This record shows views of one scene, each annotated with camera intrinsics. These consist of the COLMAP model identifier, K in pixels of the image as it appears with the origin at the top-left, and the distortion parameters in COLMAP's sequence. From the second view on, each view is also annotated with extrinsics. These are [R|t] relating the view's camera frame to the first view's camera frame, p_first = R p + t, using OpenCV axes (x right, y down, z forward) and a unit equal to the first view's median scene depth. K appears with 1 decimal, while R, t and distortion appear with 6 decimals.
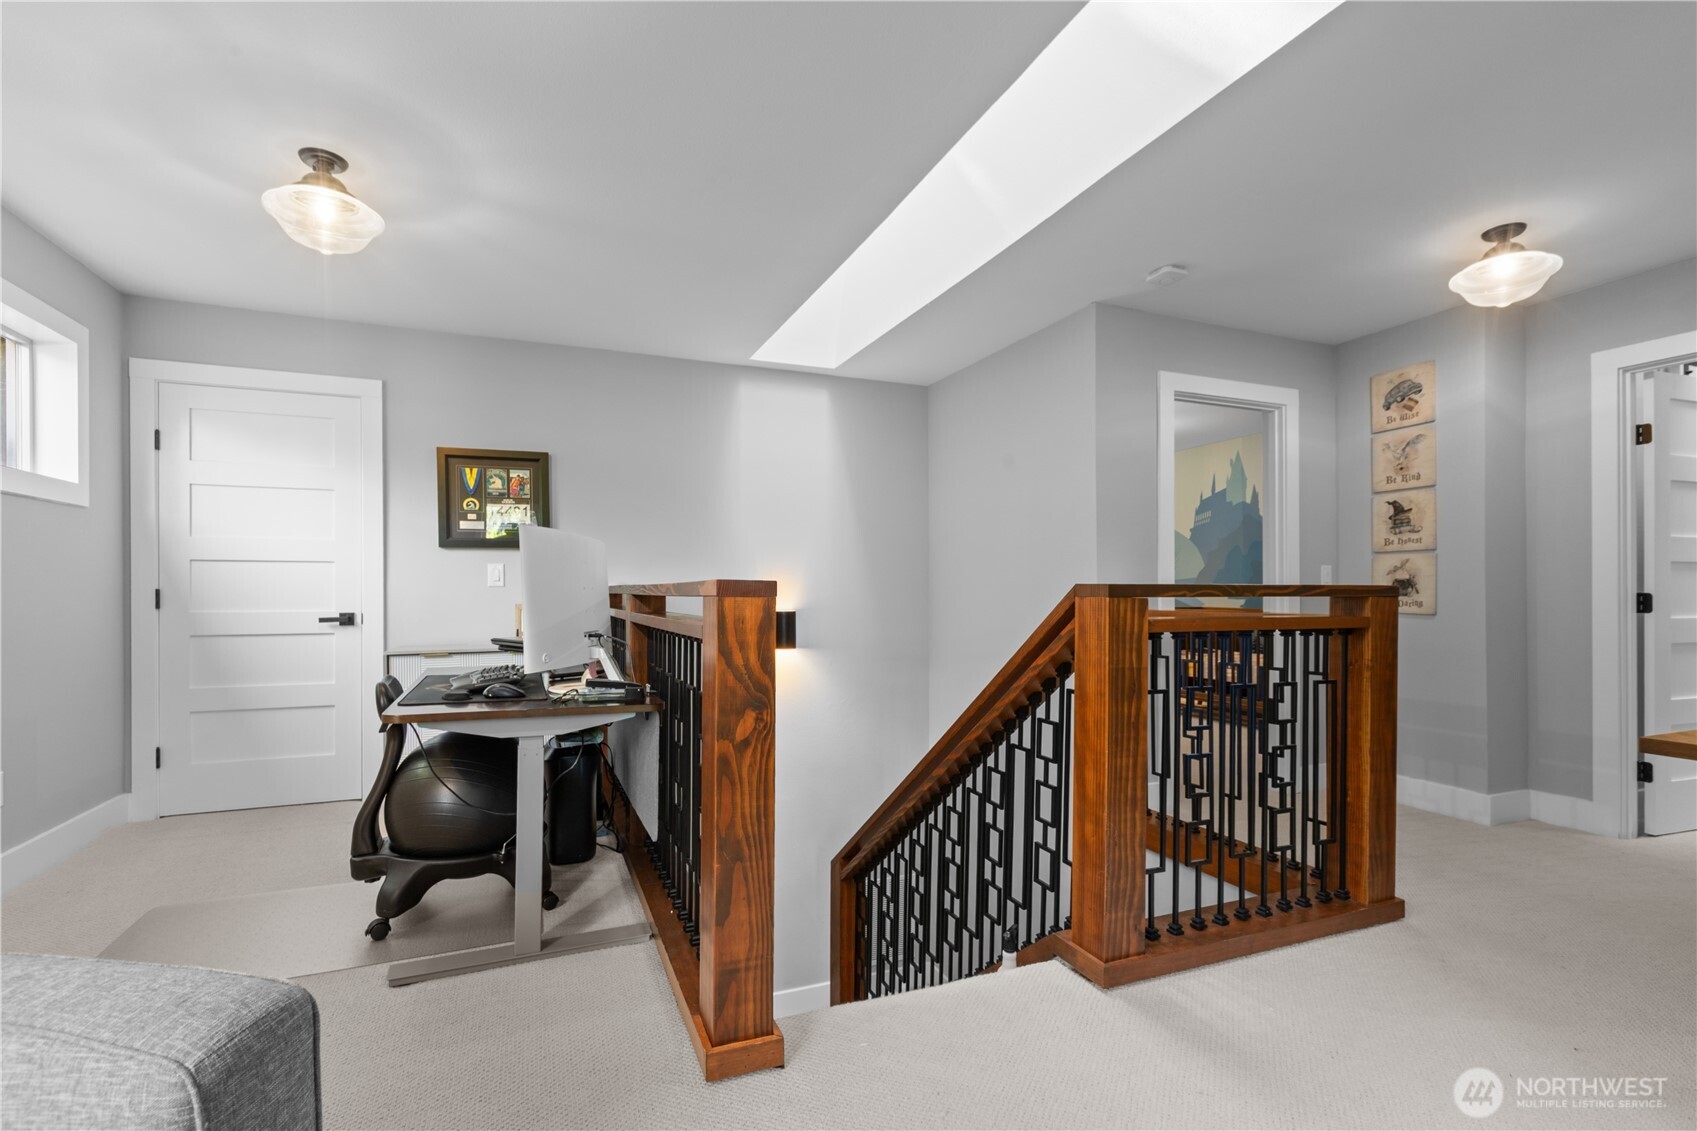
lens RADIAL K [[780.0, 0, 841.4], [0, 780.0, 585.4], [0, 0, 1]] dist [-0.001149, 0.002108]
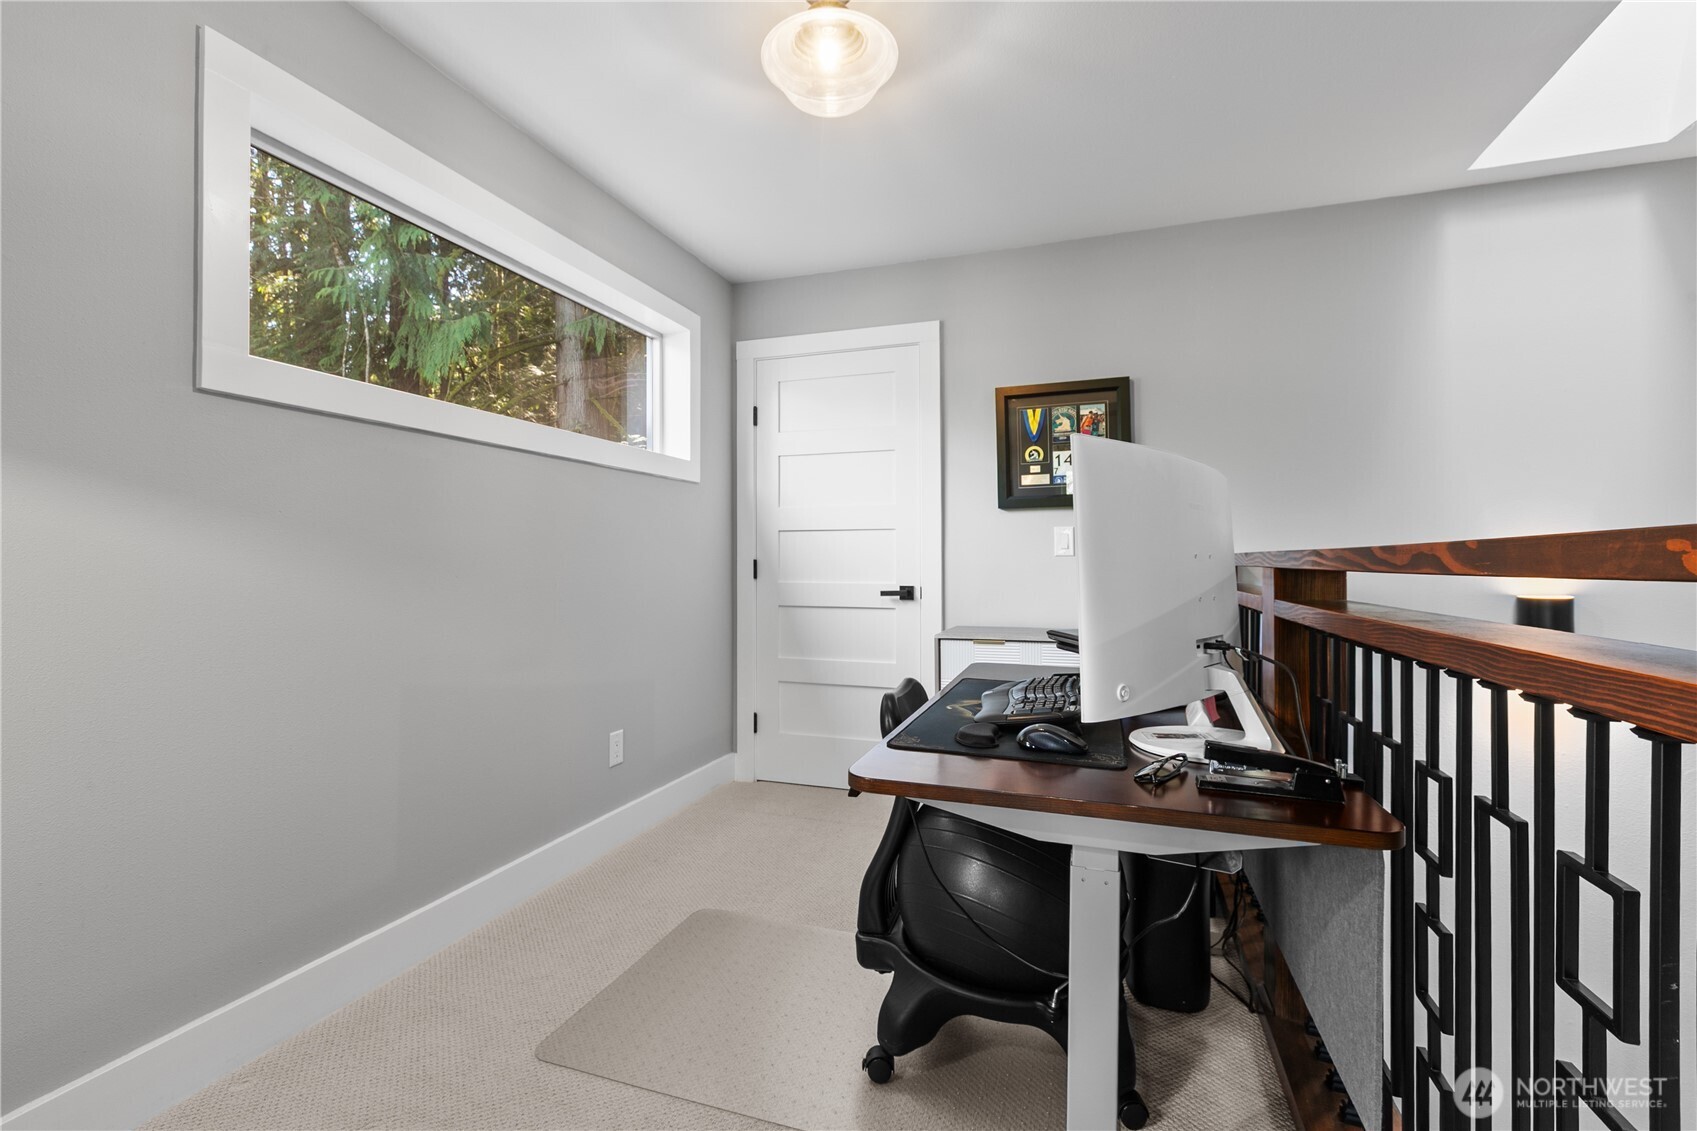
lens RADIAL K [[780.0, 0, 842.7], [0, 780.0, 557.5], [0, 0, 1]] dist [-0.001149, 0.002108]
pose [[0.755125, -0.003093, -0.655574, -0.112959], [0.004486, 0.999990, 0.000449, 0.001935], [0.655565, -0.003280, 0.755131, 0.306022]]
